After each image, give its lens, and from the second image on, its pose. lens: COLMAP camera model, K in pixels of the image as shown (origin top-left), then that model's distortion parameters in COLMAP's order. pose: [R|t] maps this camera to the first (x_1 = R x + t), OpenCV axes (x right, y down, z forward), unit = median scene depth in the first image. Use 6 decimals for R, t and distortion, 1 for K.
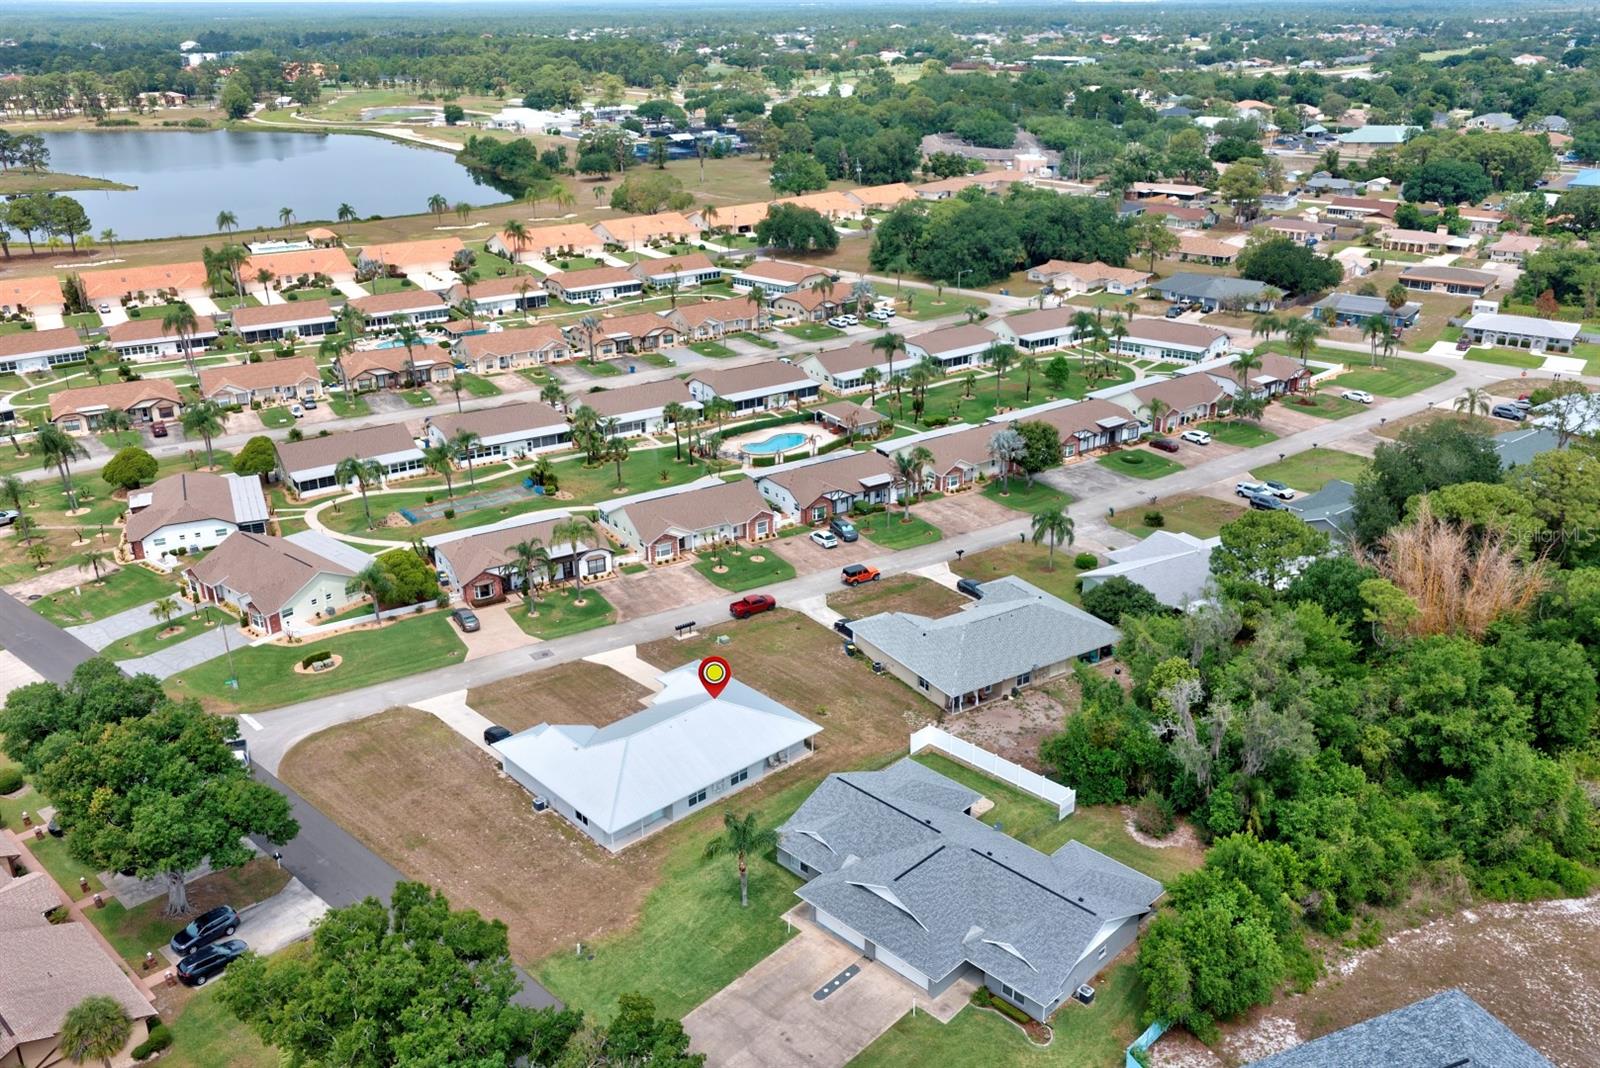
lens RADIAL K [[1295.6, 0, 802.1], [0, 1295.6, 549.9], [0, 0, 1]] dist [0.035287, -0.053243]
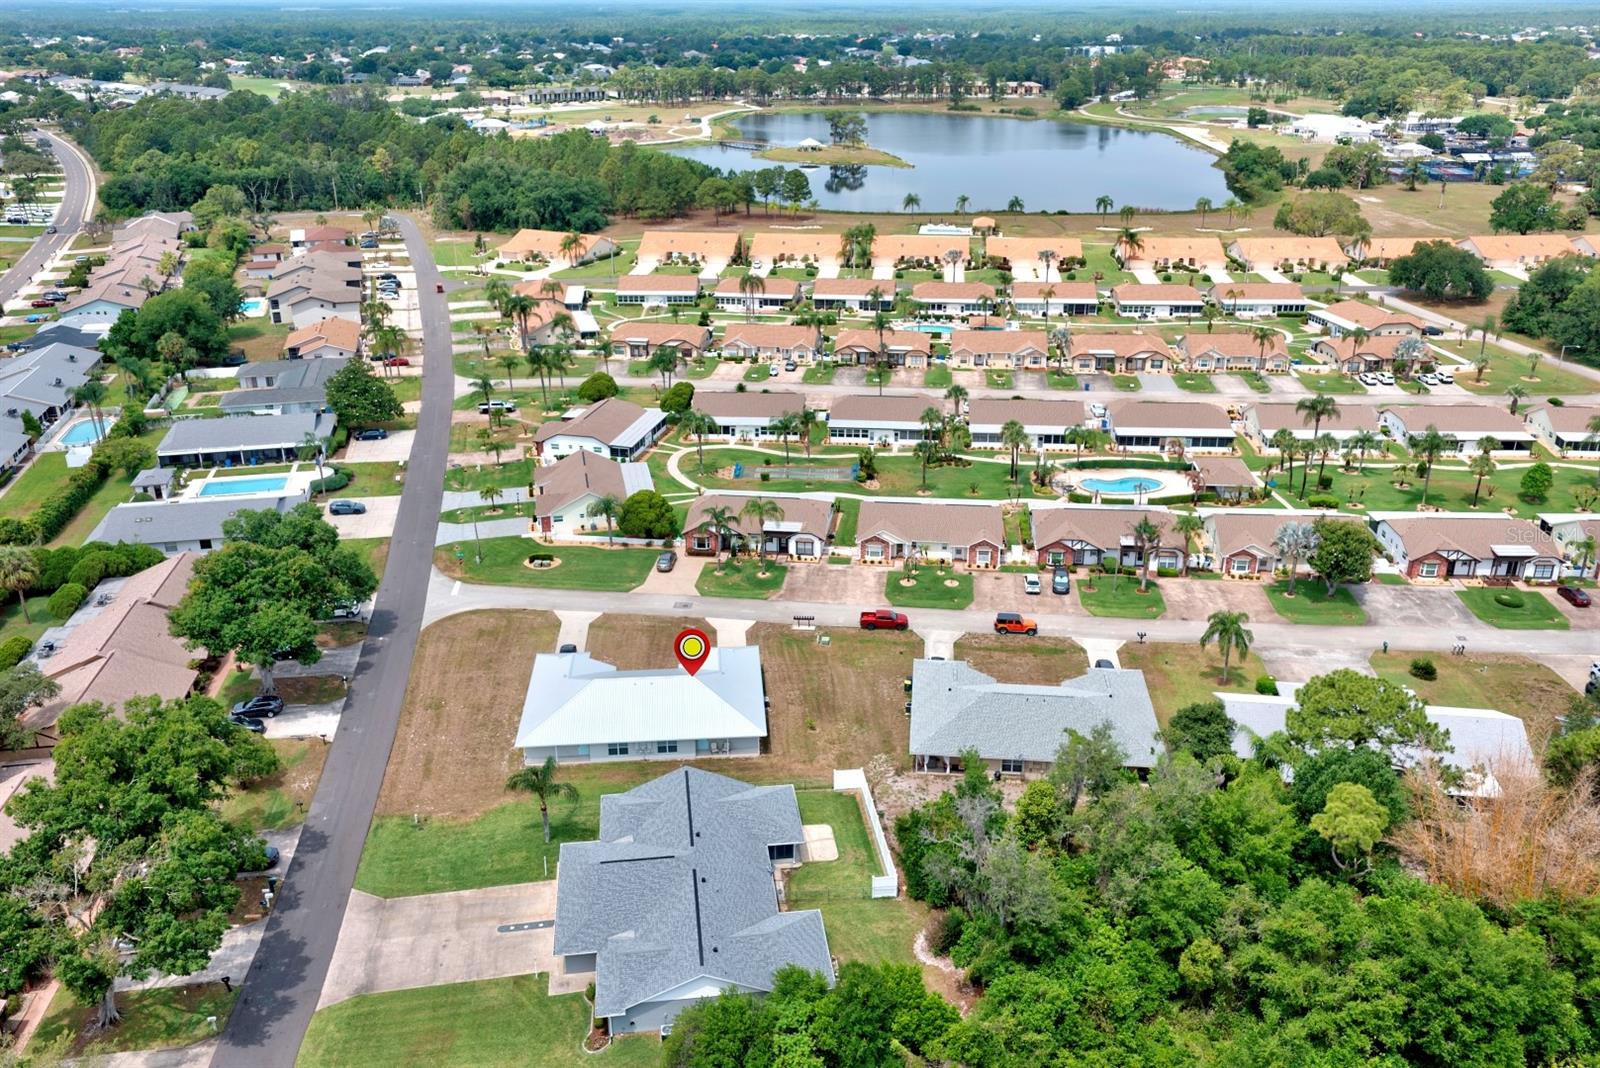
lens RADIAL K [[1295.6, 0, 800.0], [0, 1295.6, 527.4], [0, 0, 1]] dist [0.035287, -0.053243]
pose [[0.786531, 0.238219, -0.569755, 0.333276], [-0.244271, 0.967372, 0.067257, -0.056471], [0.567186, 0.086275, 0.819058, 0.083865]]
